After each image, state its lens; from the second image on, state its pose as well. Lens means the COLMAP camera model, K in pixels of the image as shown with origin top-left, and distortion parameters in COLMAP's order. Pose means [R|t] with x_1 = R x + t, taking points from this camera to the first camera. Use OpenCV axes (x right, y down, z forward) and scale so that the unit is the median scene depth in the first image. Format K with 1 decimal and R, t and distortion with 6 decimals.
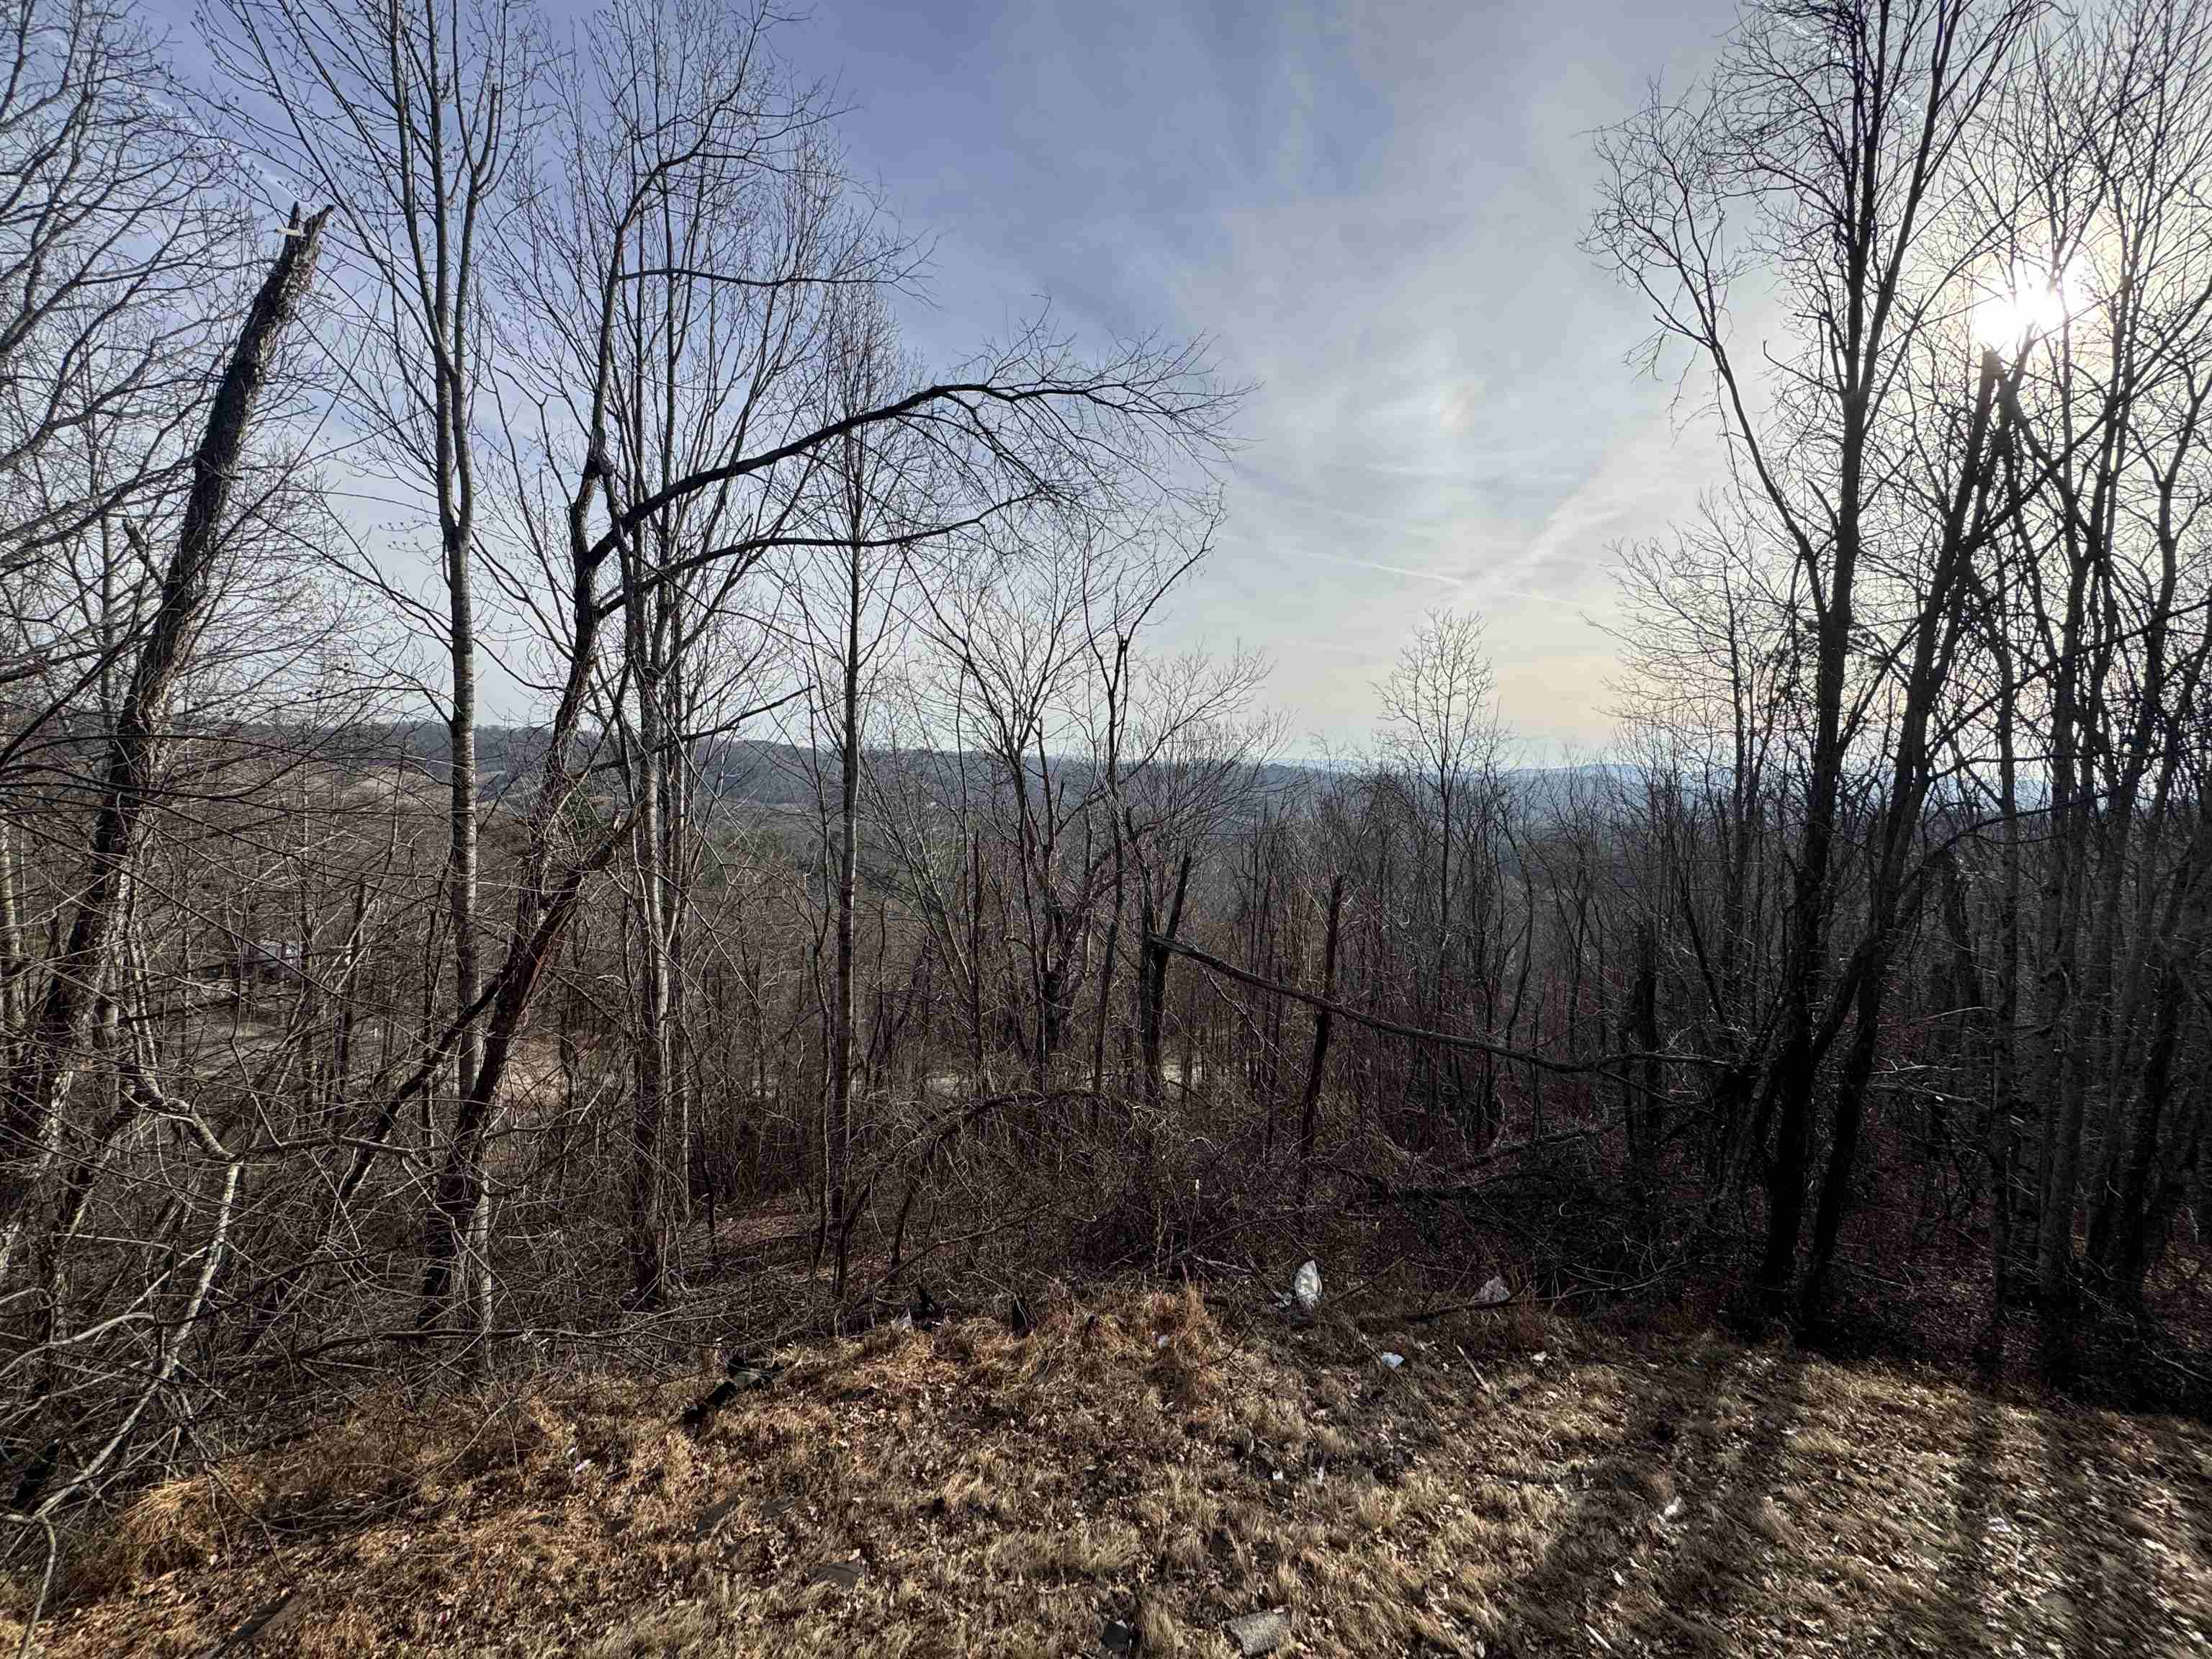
lens RADIAL K [[883.8, 0, 1109.2], [0, 883.8, 821.5], [0, 0, 1]] dist [-0.002686, 0.000395]
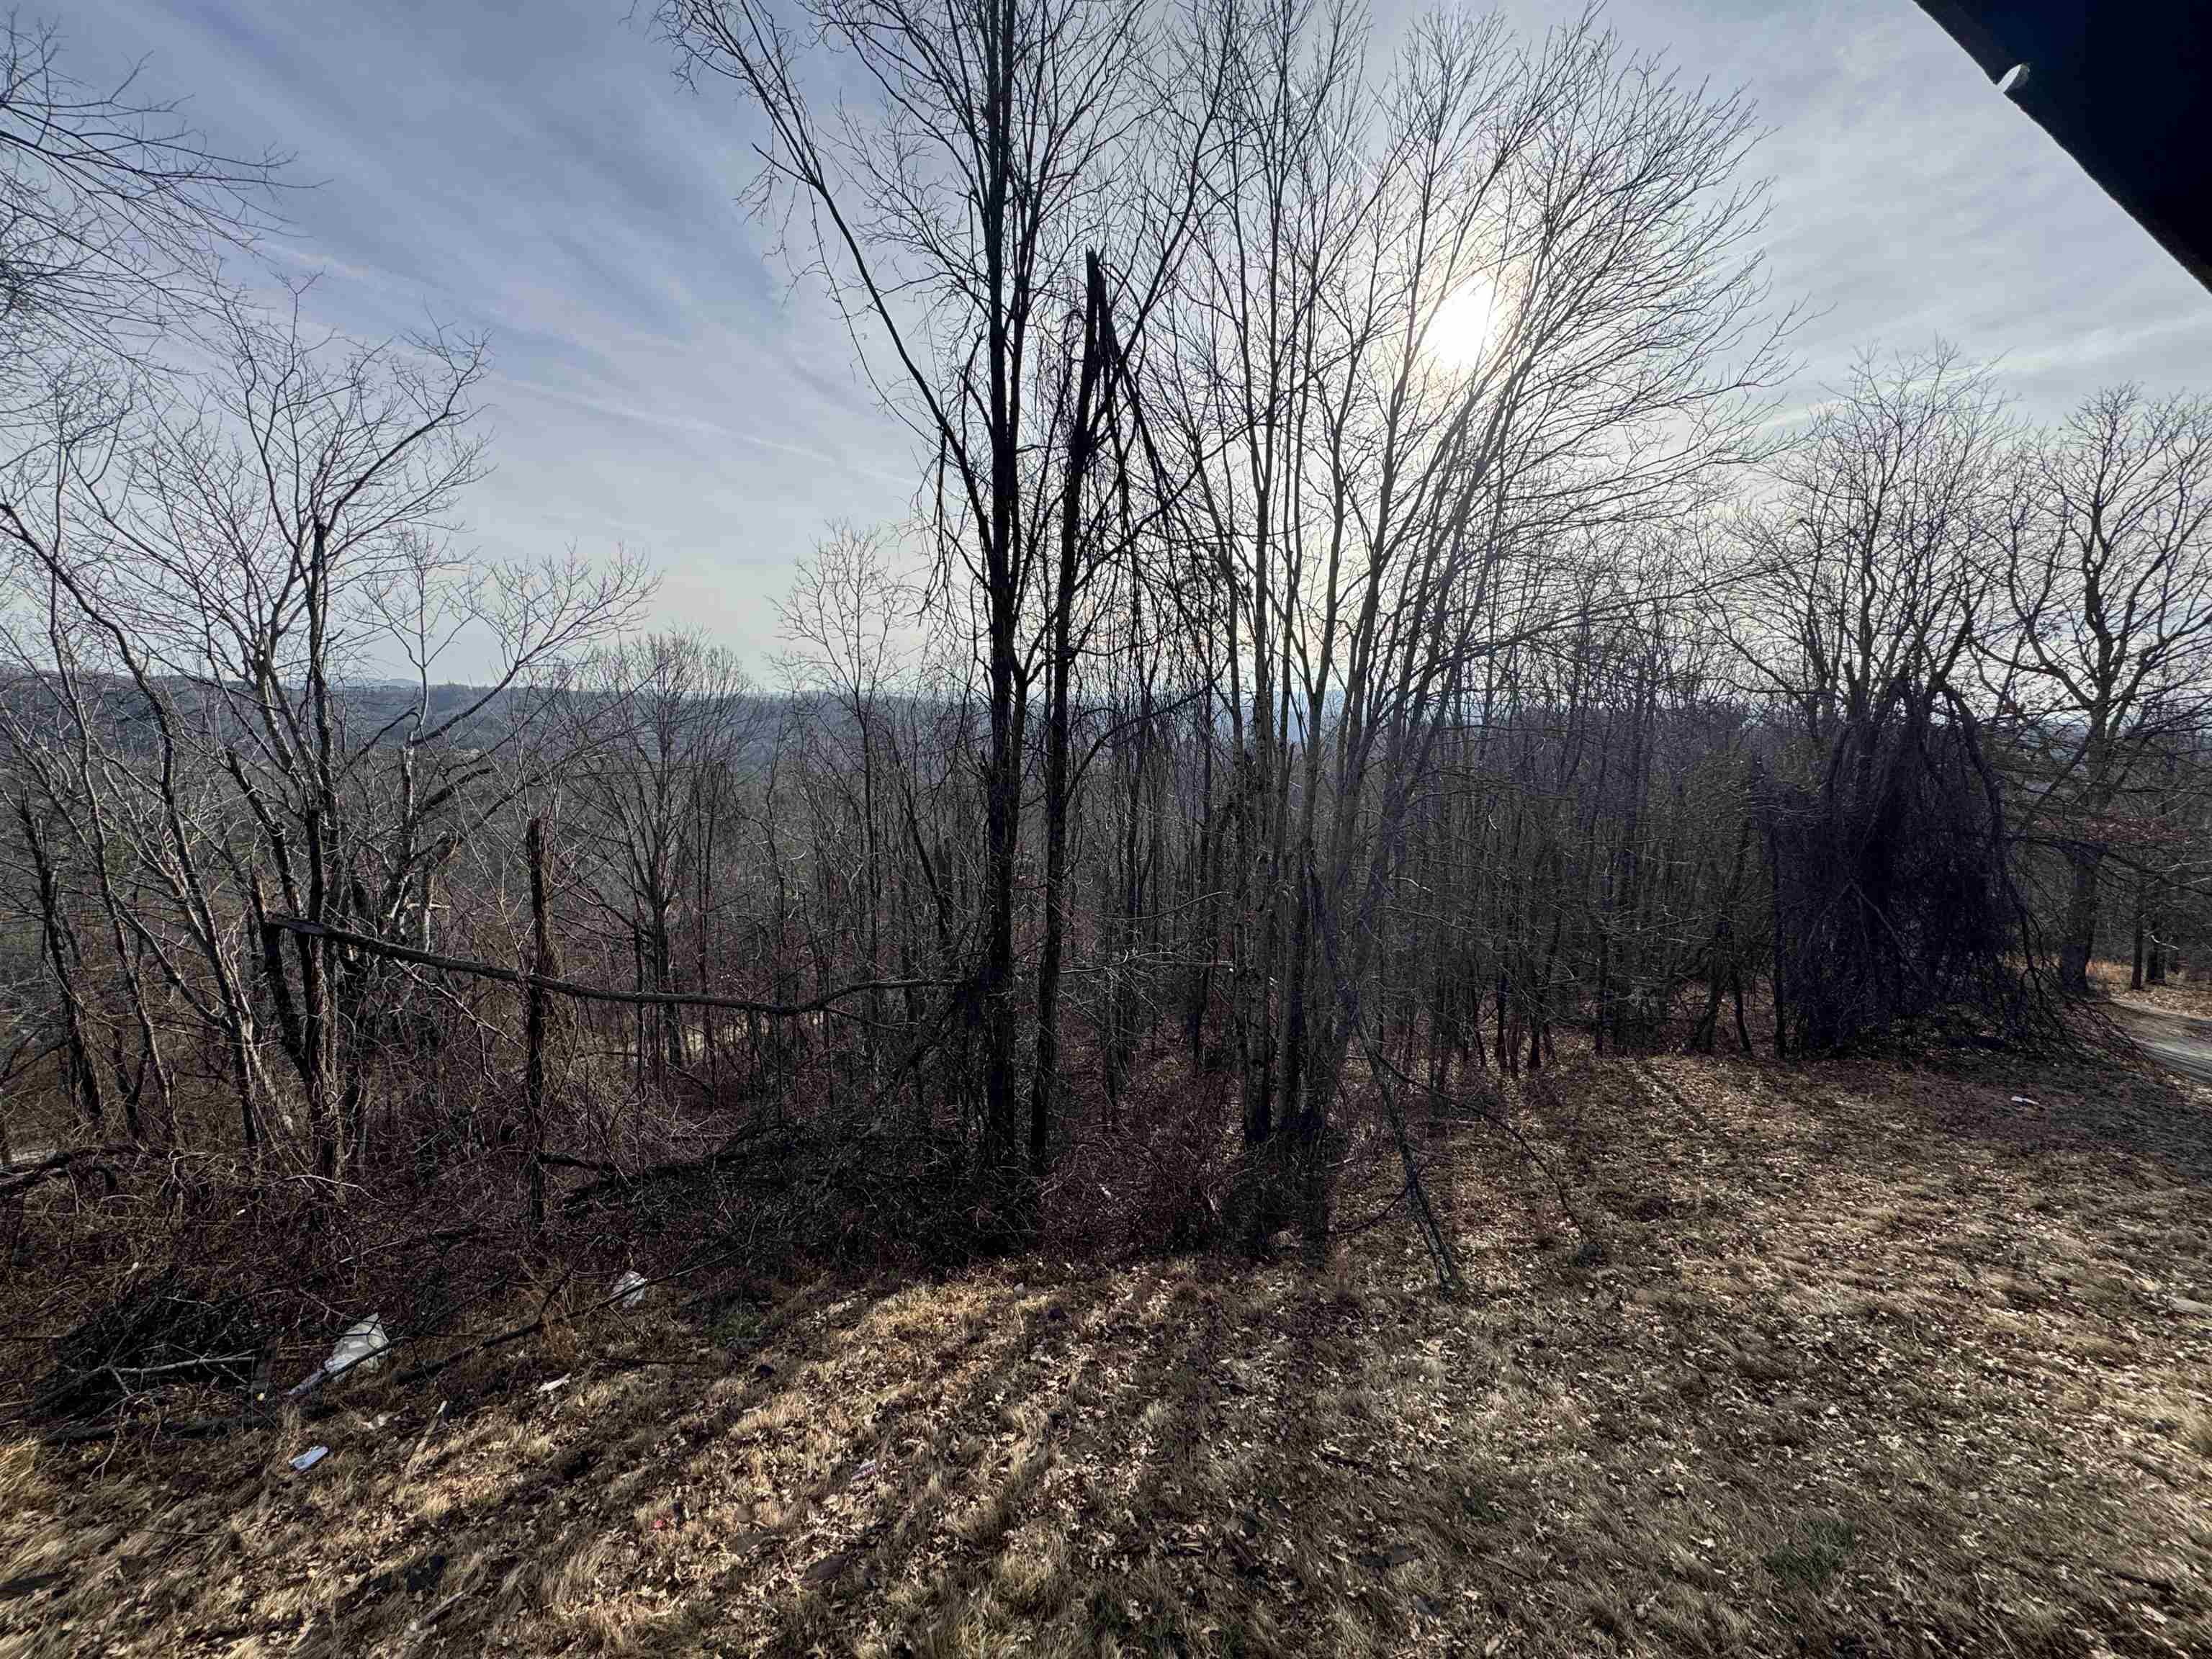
lens RADIAL K [[883.8, 0, 1098.6], [0, 883.8, 825.0], [0, 0, 1]] dist [-0.002686, 0.000395]
pose [[0.907091, -0.069740, 0.415118, 0.561744], [0.034820, 0.995231, 0.091115, 0.011072], [-0.419493, -0.068195, 0.905194, 0.042556]]
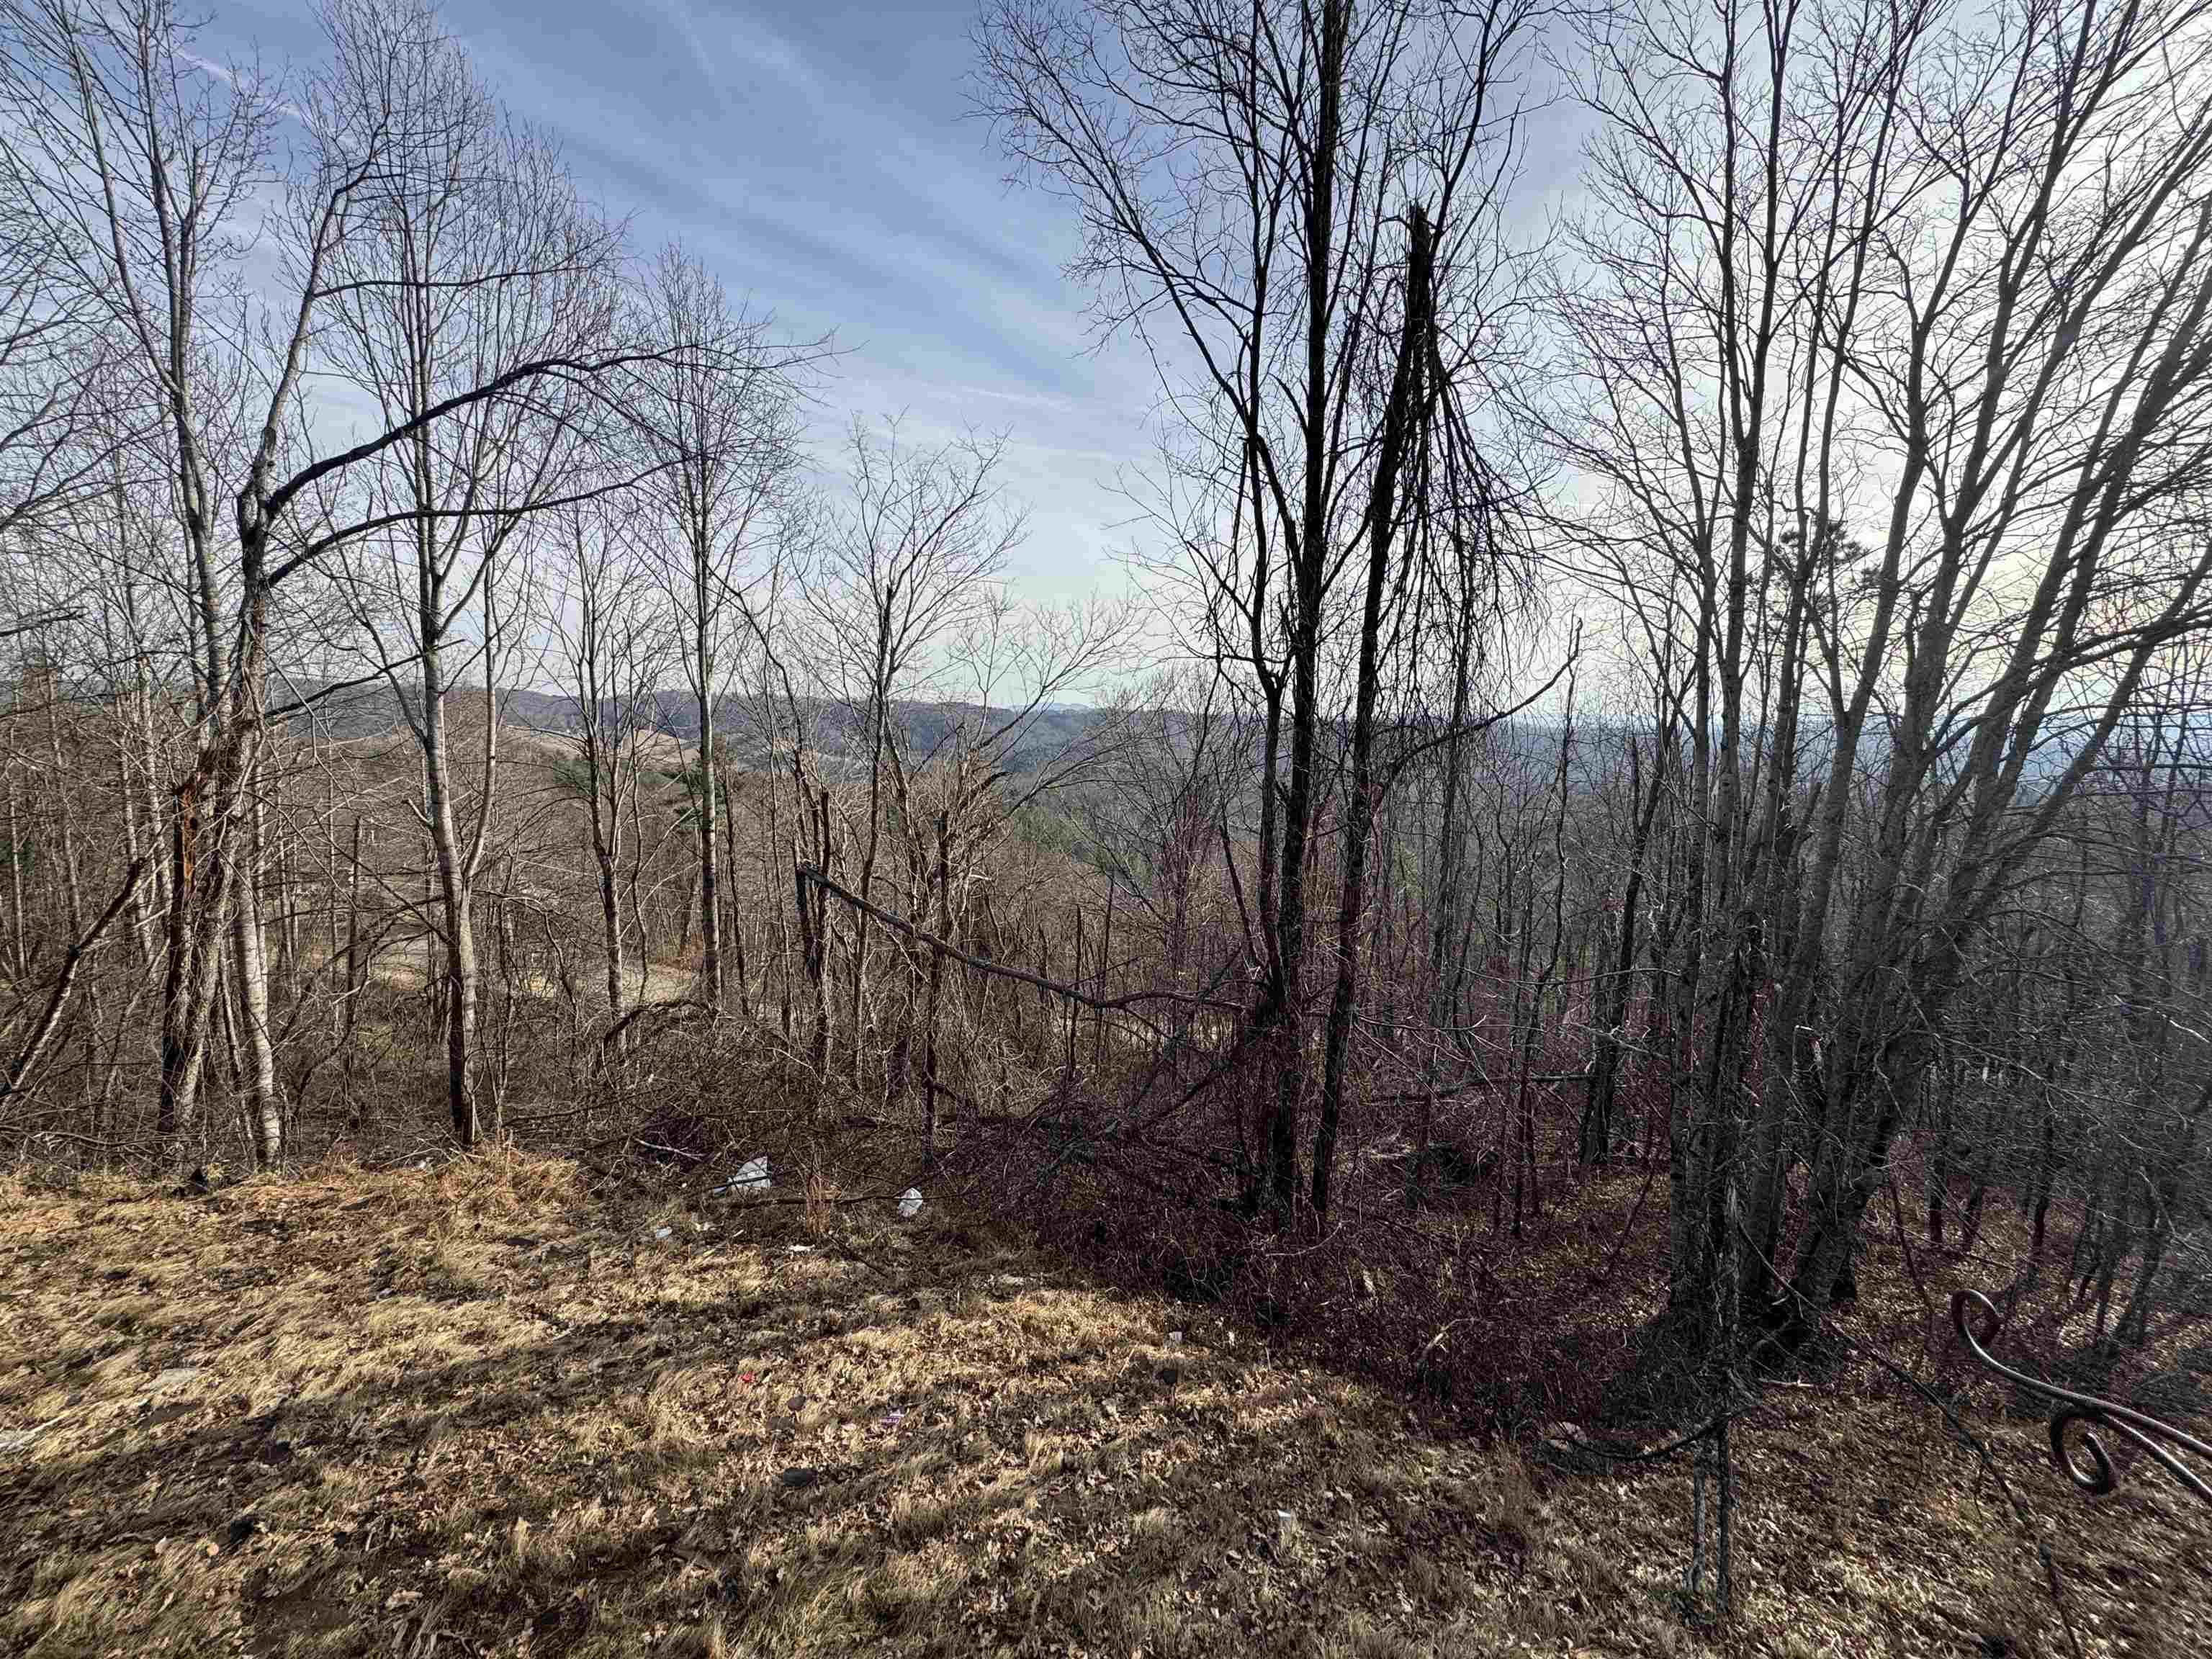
lens RADIAL K [[883.8, 0, 1110.3], [0, 883.8, 825.0], [0, 0, 1]] dist [-0.002686, 0.000395]
pose [[0.978478, 0.020089, -0.205371, 0.765459], [-0.008680, 0.998376, 0.056303, 0.018154], [0.206169, -0.053308, 0.977063, 0.044140]]
